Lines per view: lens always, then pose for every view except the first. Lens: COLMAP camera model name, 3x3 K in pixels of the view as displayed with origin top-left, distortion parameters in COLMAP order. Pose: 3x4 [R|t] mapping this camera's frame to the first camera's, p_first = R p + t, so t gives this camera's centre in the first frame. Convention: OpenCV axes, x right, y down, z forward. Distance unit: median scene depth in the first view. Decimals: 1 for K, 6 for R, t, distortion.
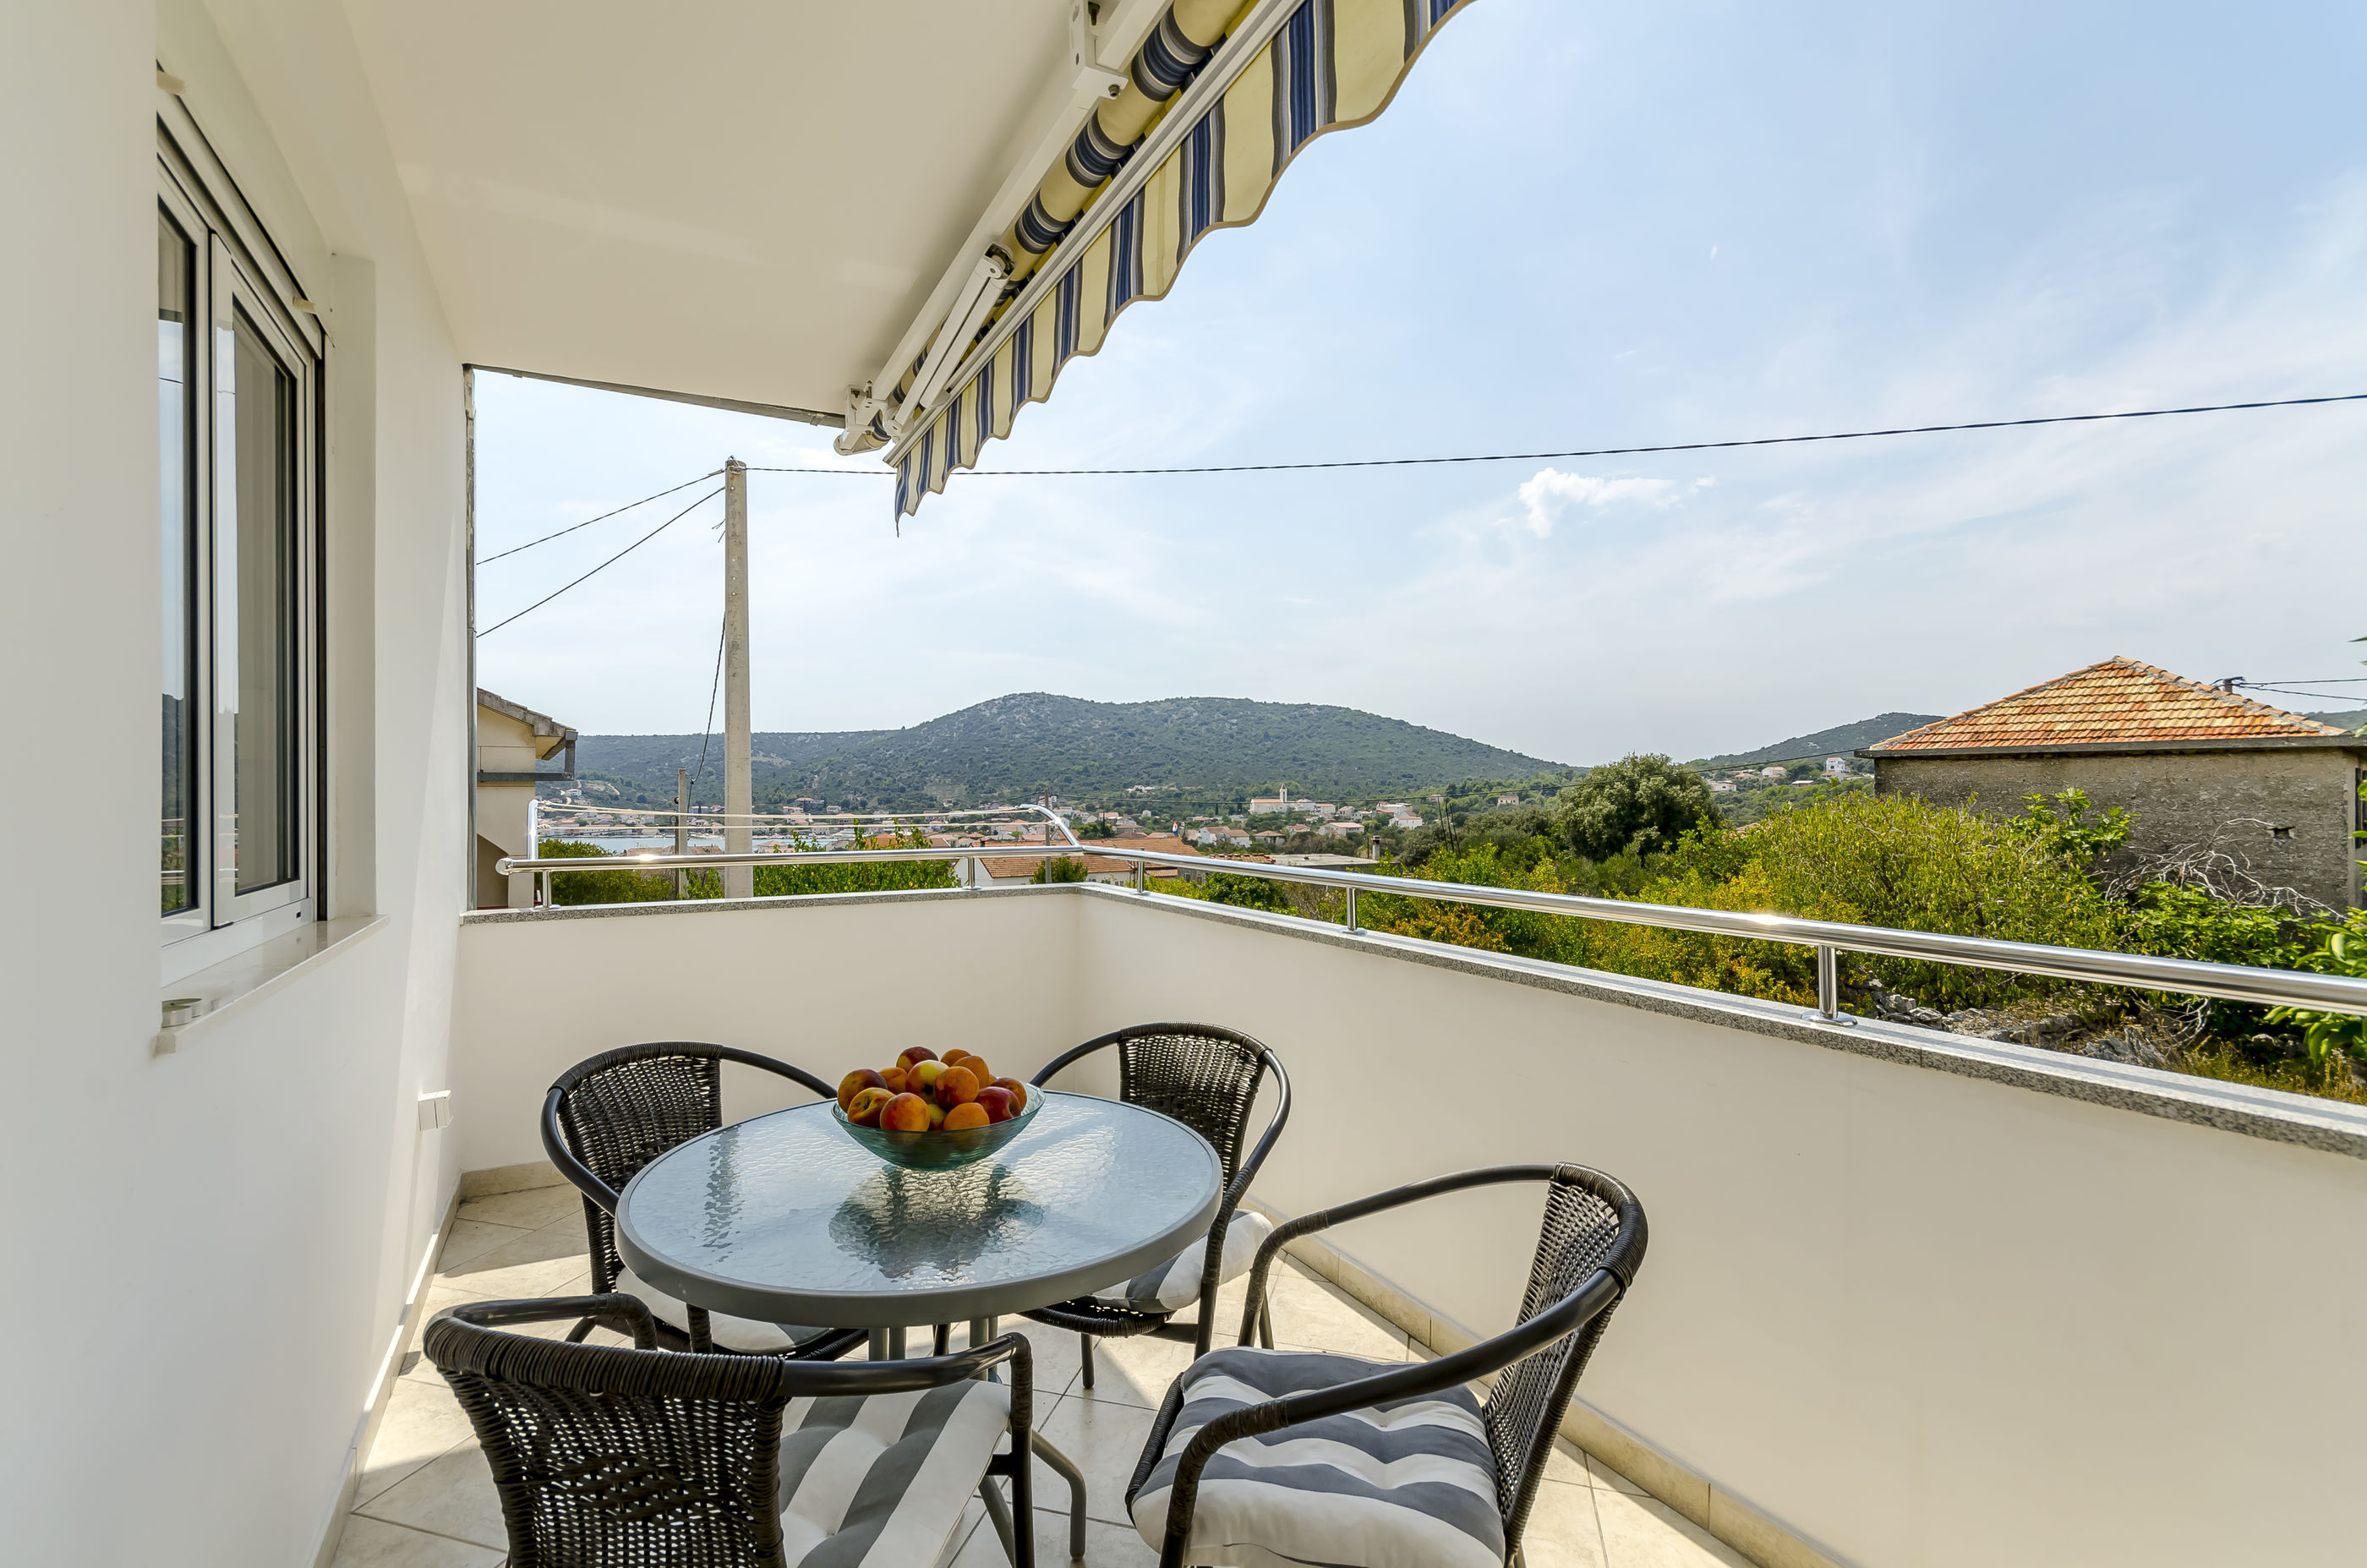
lens RADIAL K [[1037.9, 0, 1179.8], [0, 1037.9, 810.8], [0, 0, 1]] dist [0.000291, -0.000036]
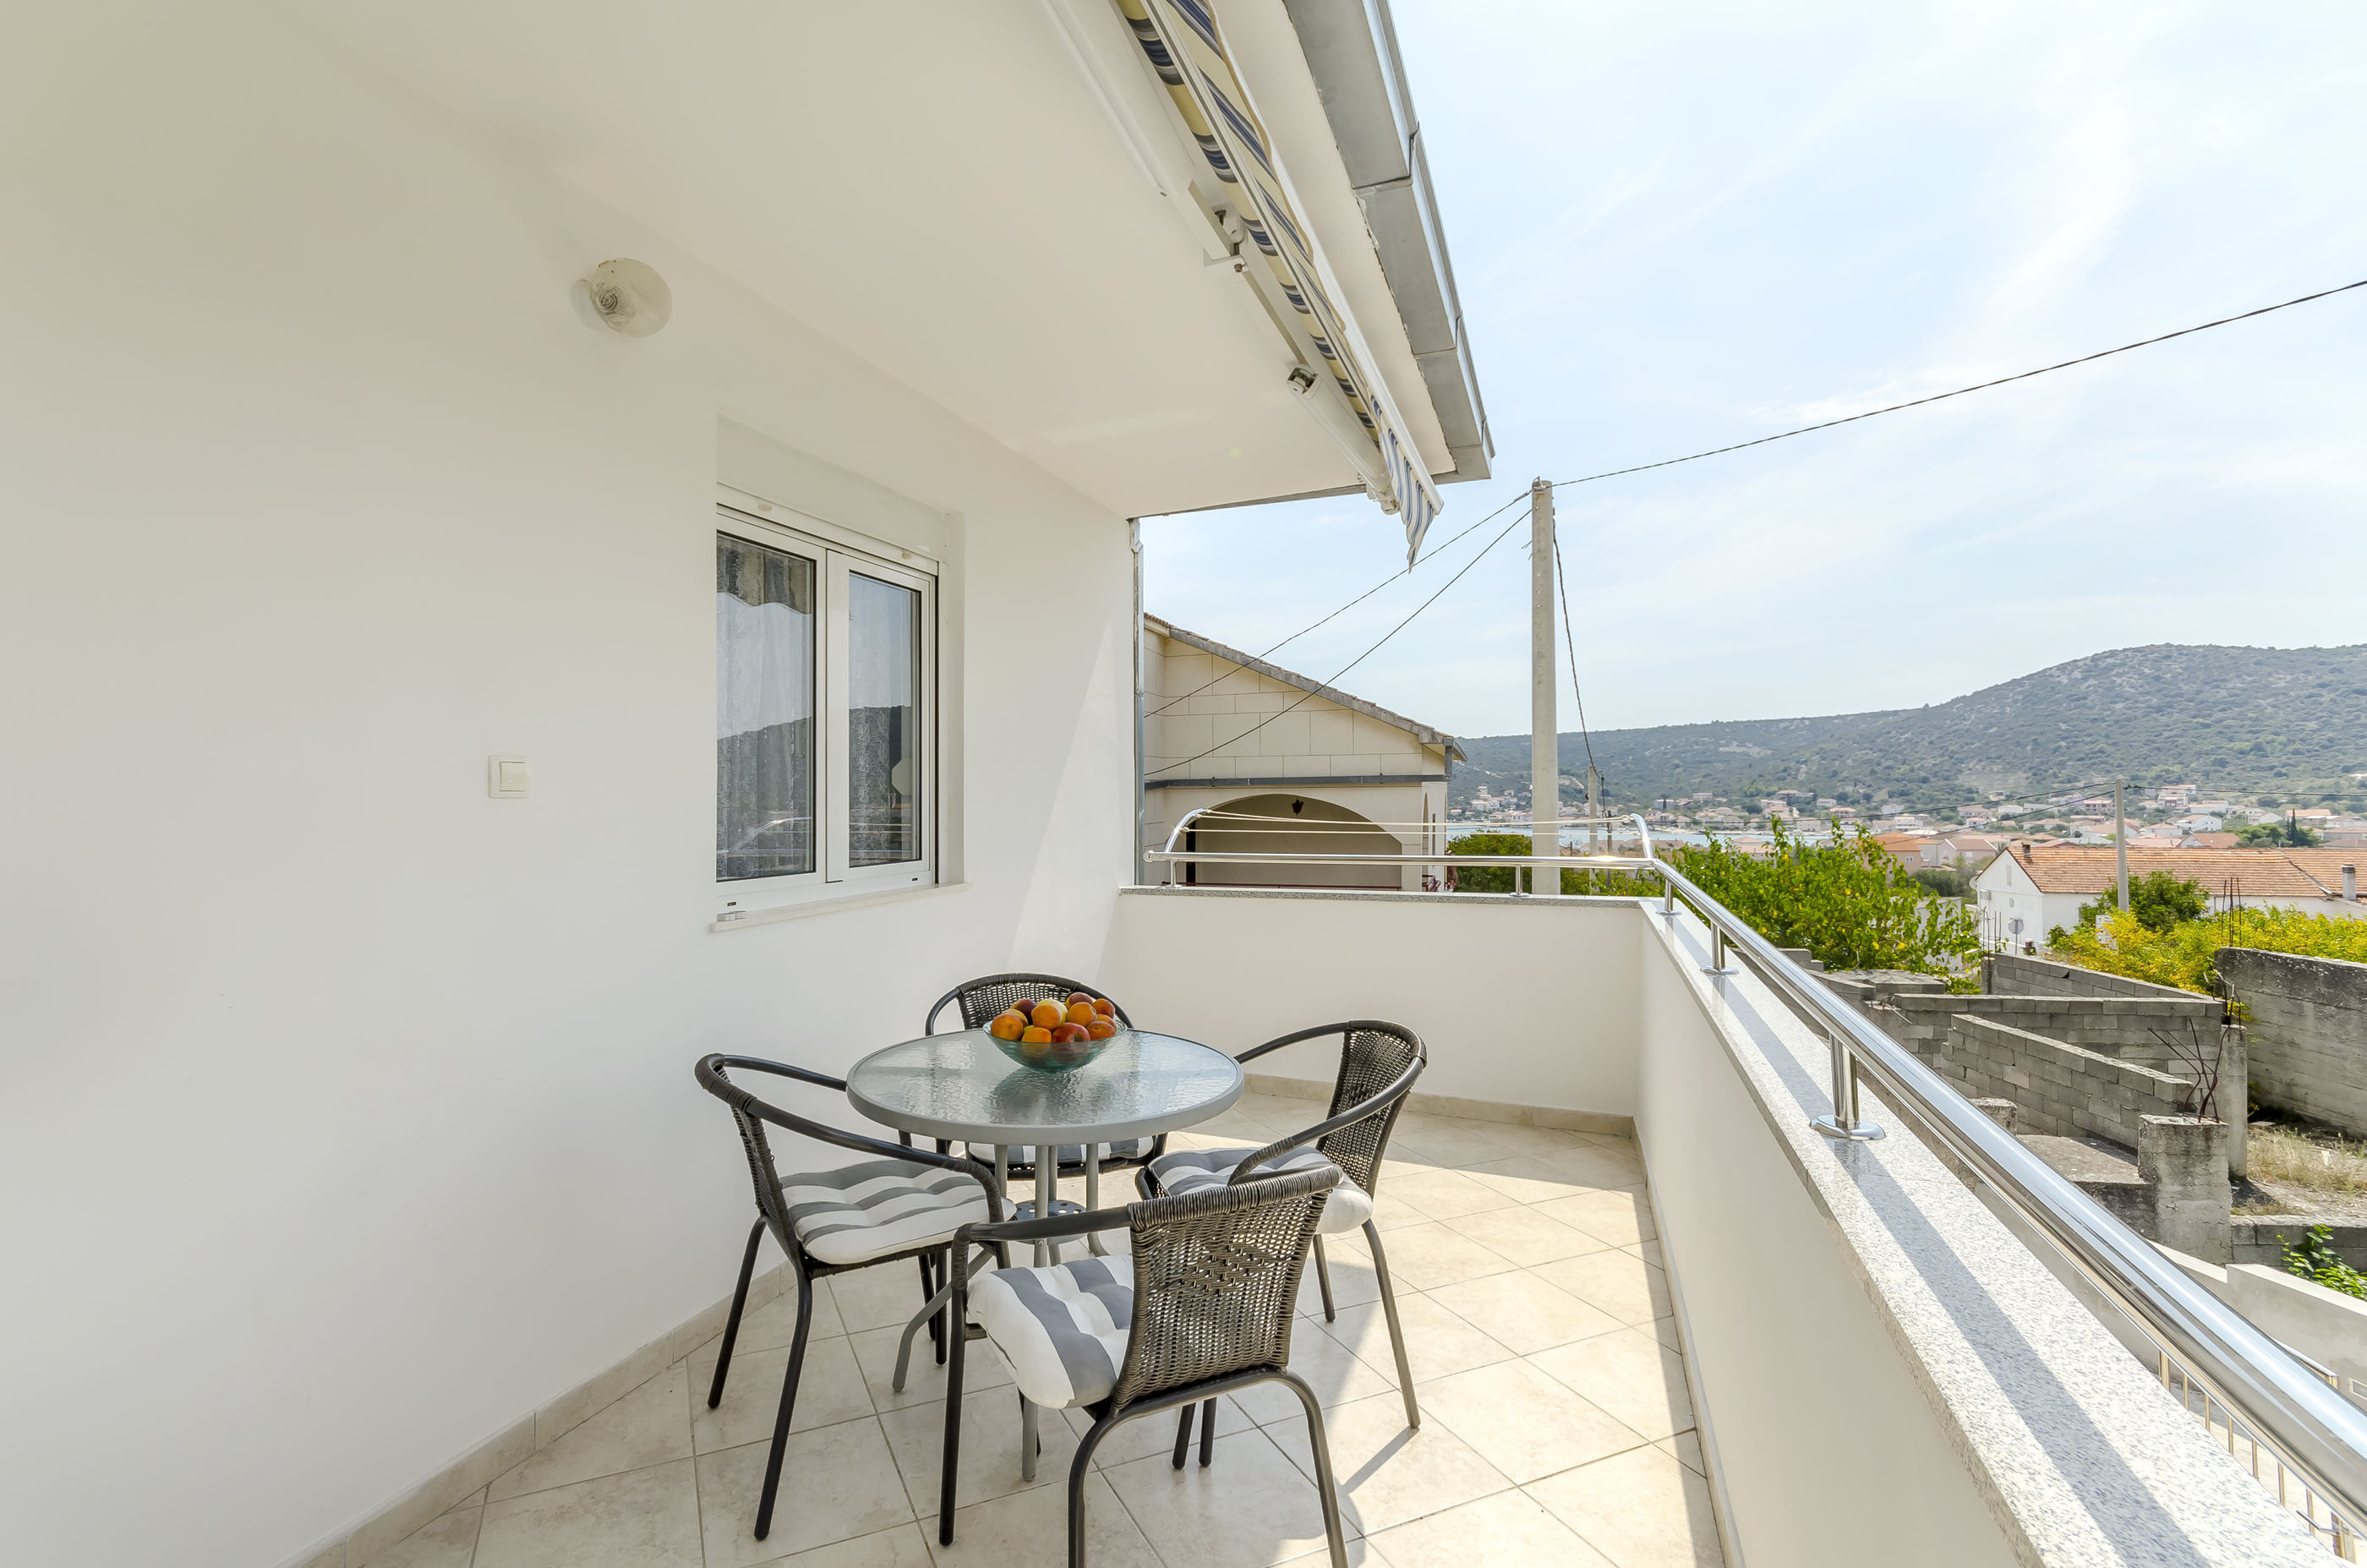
lens RADIAL K [[1059.7, 0, 1191.6], [0, 1059.7, 785.4], [0, 0, 1]] dist [0.003099, -0.002104]
pose [[0.667641, -0.009106, -0.744428, 0.495734], [-0.005582, 0.999836, -0.017237, -0.020192], [0.744462, 0.015663, 0.667481, 0.053920]]
